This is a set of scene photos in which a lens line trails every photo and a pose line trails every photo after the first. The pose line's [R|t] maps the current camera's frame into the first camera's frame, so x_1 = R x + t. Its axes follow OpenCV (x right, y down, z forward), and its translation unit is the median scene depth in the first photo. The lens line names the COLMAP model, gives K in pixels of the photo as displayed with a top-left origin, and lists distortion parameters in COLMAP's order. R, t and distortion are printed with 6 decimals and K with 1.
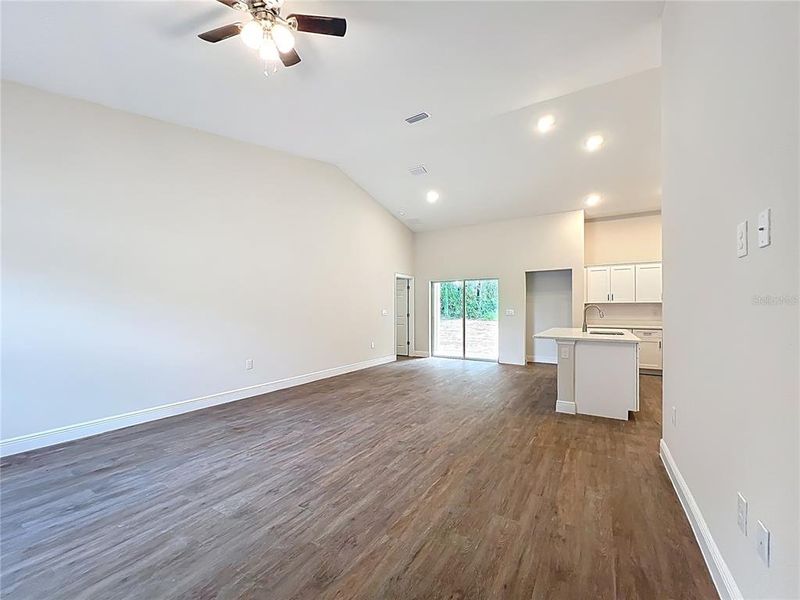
lens RADIAL K [[325.2, 0, 397.9], [0, 325.2, 310.7], [0, 0, 1]] dist [-0.001708, -0.000134]
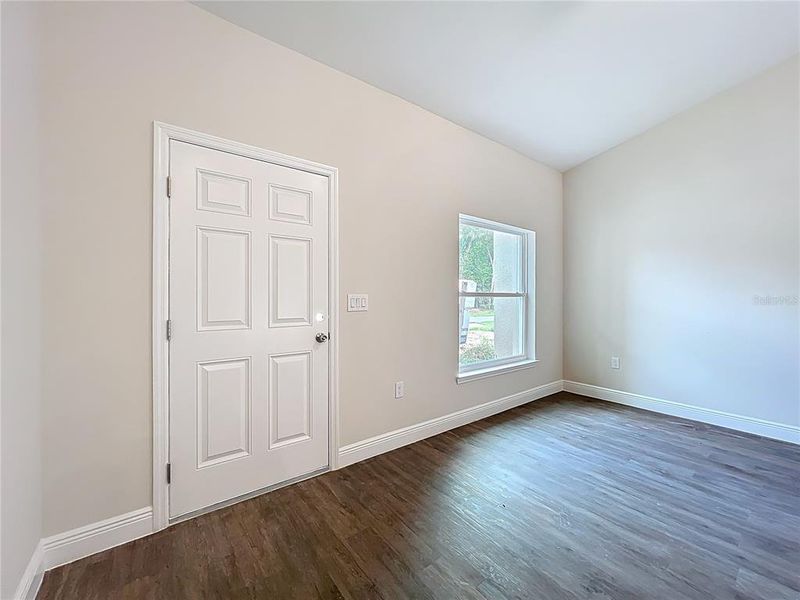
lens RADIAL K [[324.2, 0, 400.0], [0, 324.2, 300.0], [0, 0, 1]] dist [-0.001612, -0.000135]
pose [[-0.359225, 0.007576, -0.933220, 0.209116], [-0.001106, 0.999963, 0.008543, -0.001063], [0.933250, 0.004101, -0.359203, 0.302656]]
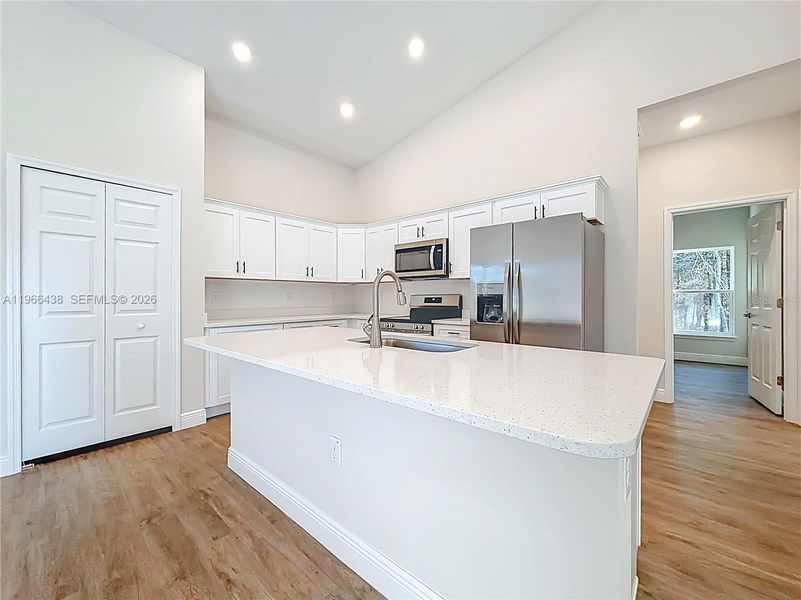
lens RADIAL K [[331.9, 0, 400.2], [0, 331.9, 297.4], [0, 0, 1]] dist [0.001049, 0.000066]
pose [[0.166087, -0.002529, 0.986108, 0.286767], [0.001400, 0.999996, 0.002329, 0.012326], [-0.986110, 0.000994, 0.166090, 1.186987]]
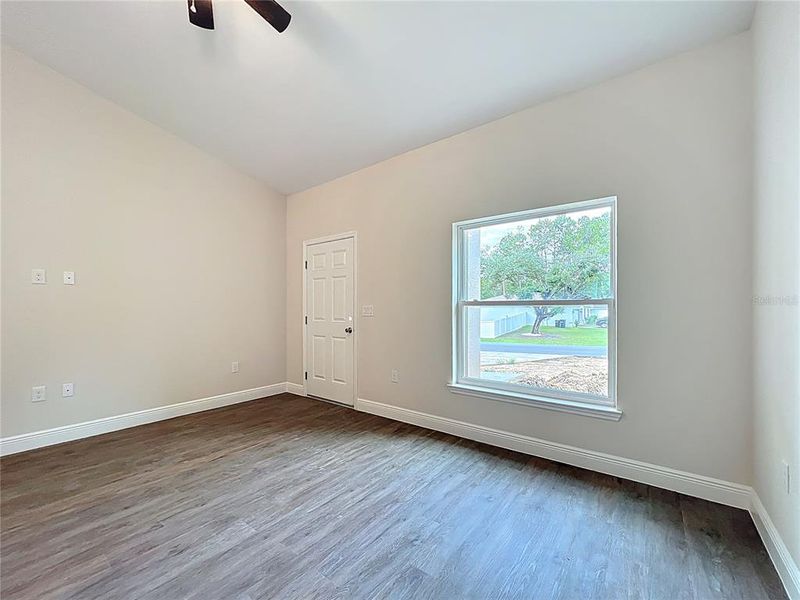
lens RADIAL K [[334.3, 0, 401.6], [0, 334.3, 310.0], [0, 0, 1]] dist [-0.000756, 0.000167]
pose [[-0.995327, 0.001480, 0.096546, -0.584478], [0.001820, 0.999992, 0.003439, 0.004028], [-0.096540, 0.003598, -0.995323, 1.032171]]
